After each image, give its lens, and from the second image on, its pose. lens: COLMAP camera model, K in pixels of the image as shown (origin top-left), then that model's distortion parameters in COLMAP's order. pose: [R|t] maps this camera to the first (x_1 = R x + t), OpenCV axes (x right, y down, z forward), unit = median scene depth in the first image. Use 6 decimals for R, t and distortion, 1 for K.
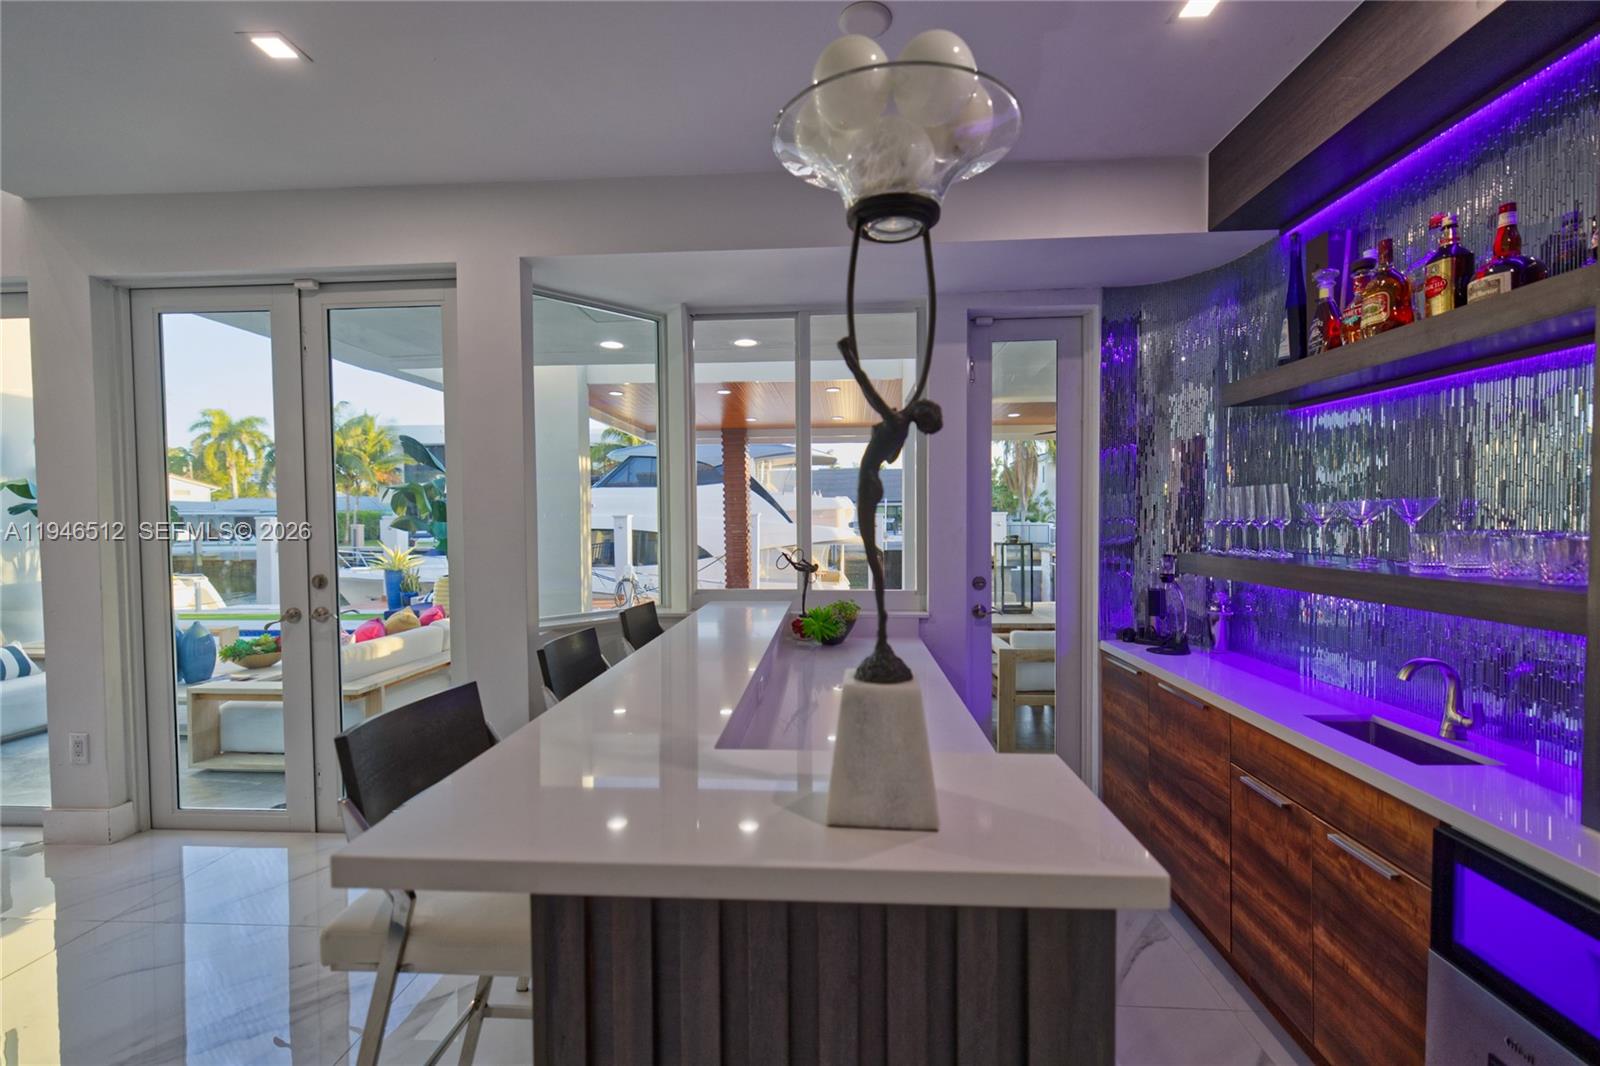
lens RADIAL K [[681.3, 0, 800.0], [0, 681.3, 533.0], [0, 0, 1]] dist [0.000022, 0.000012]
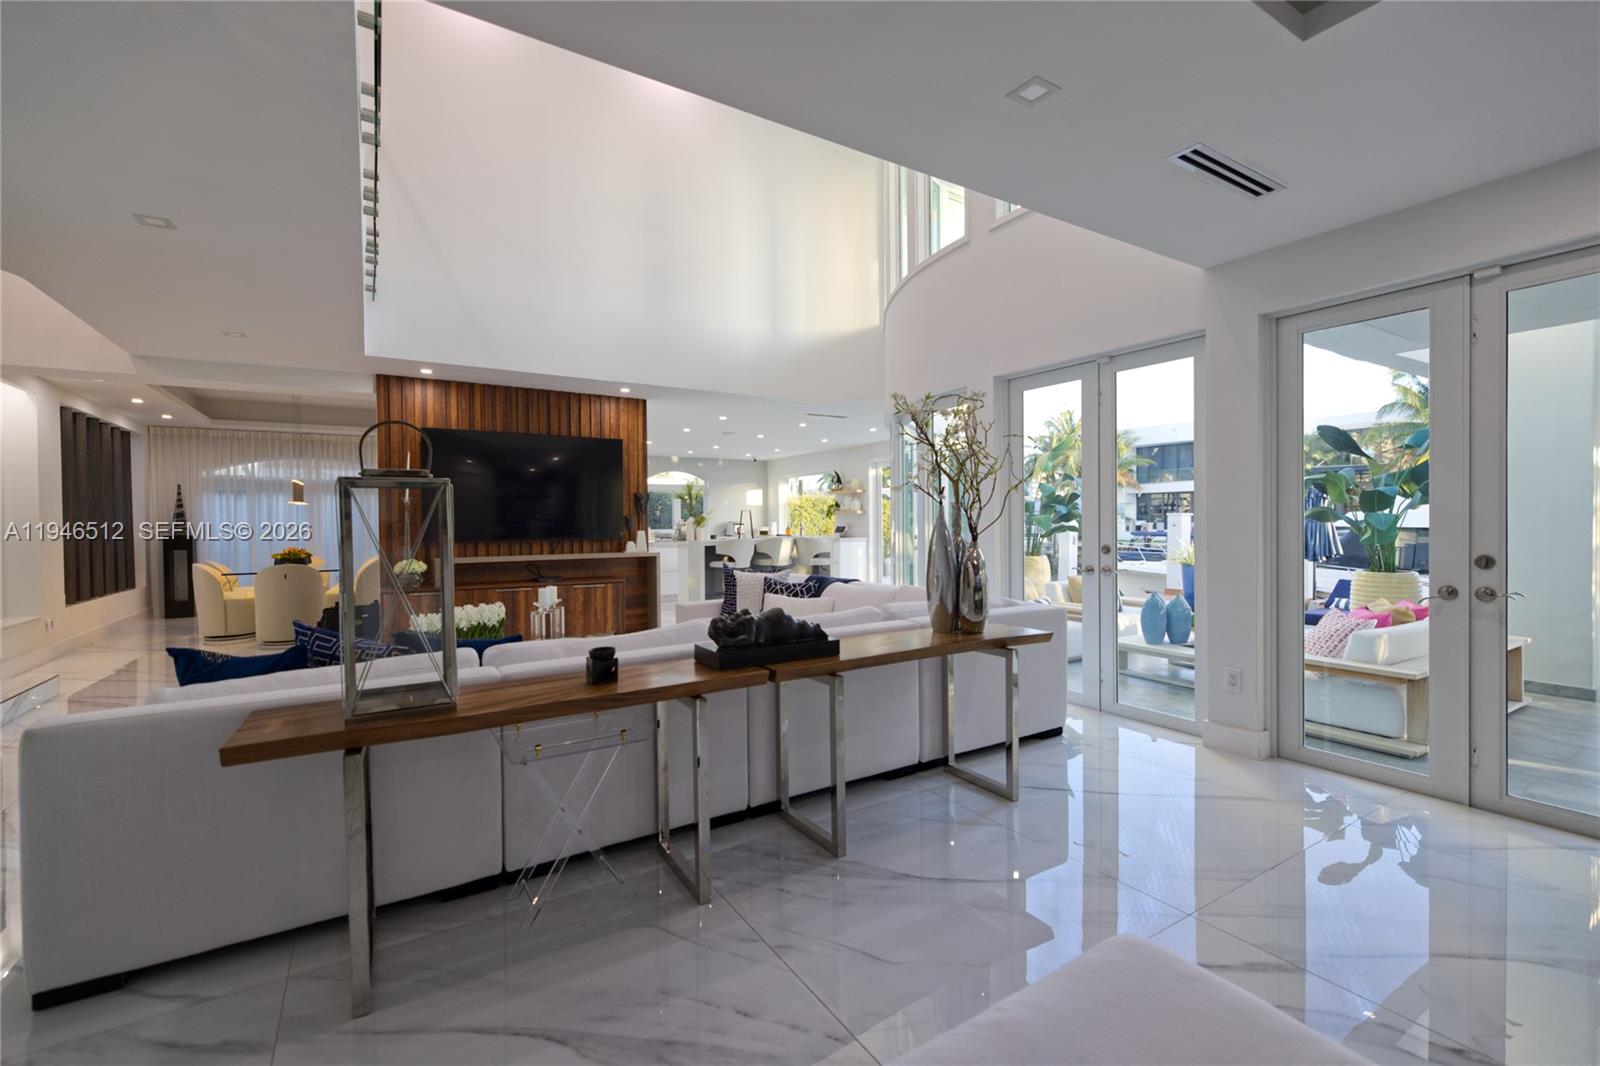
lens RADIAL K [[683.6, 0, 800.0], [0, 683.6, 533.0], [0, 0, 1]] dist [-0.000357, -0.000083]
pose [[0.575100, 0.015895, -0.817929, -0.453925], [-0.015962, 0.999839, 0.008208, 0.035713], [0.817928, 0.008335, 0.575261, -0.418514]]
